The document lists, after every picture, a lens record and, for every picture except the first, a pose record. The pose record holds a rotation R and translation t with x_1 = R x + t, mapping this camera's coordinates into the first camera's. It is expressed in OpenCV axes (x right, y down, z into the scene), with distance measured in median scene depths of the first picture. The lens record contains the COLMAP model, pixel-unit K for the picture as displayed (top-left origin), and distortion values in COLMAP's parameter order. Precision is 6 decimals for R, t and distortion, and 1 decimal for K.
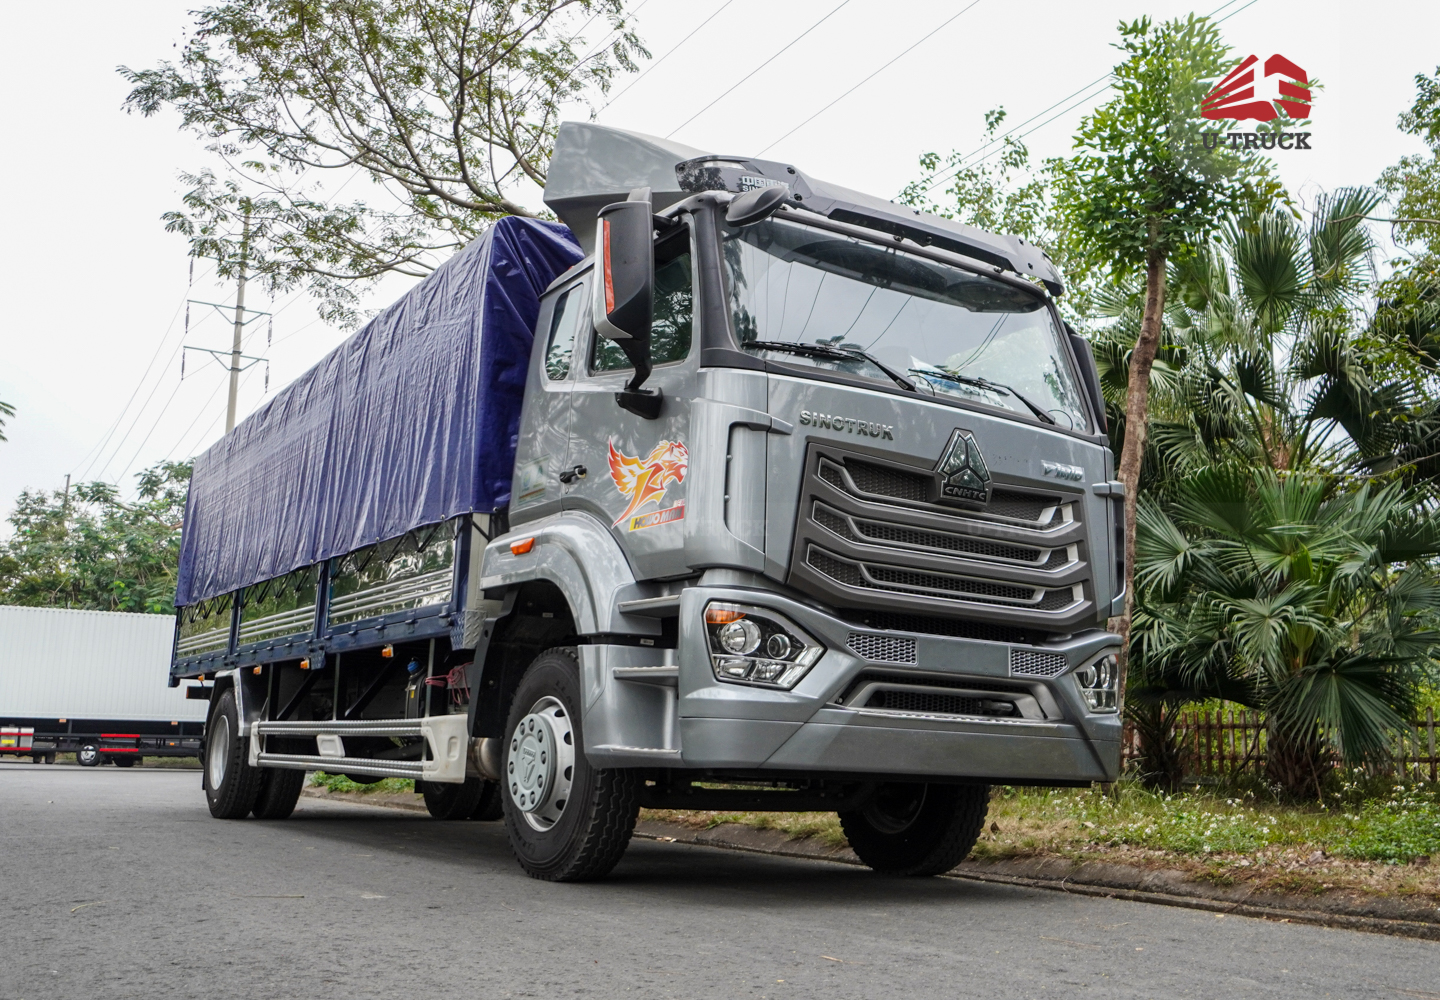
lens RADIAL K [[1381.3, 0, 720.0], [0, 1381.3, 500.0], [0, 0, 1]] dist [-0.018826, -0.010665]
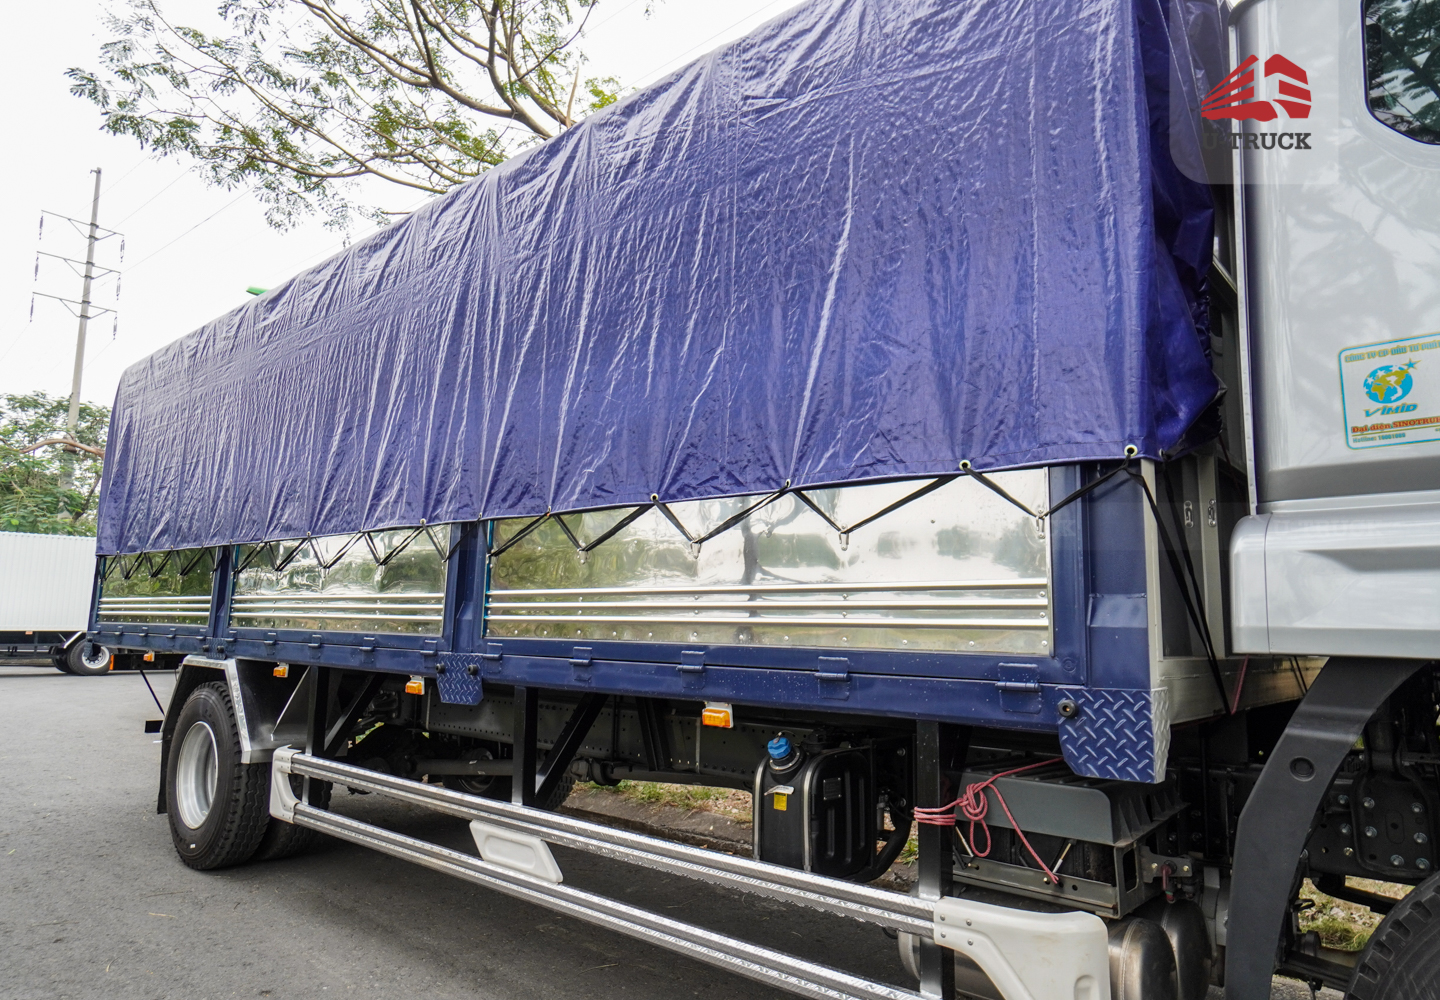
lens RADIAL K [[924.8, 0, 720.0], [0, 924.8, 500.0], [0, 0, 1]] dist [-0.002714, -0.000376]
pose [[0.960179, 0.028582, 0.277921, -0.487377], [-0.042519, 0.998115, 0.044249, 0.018279], [-0.276132, -0.054304, 0.959584, 0.961429]]
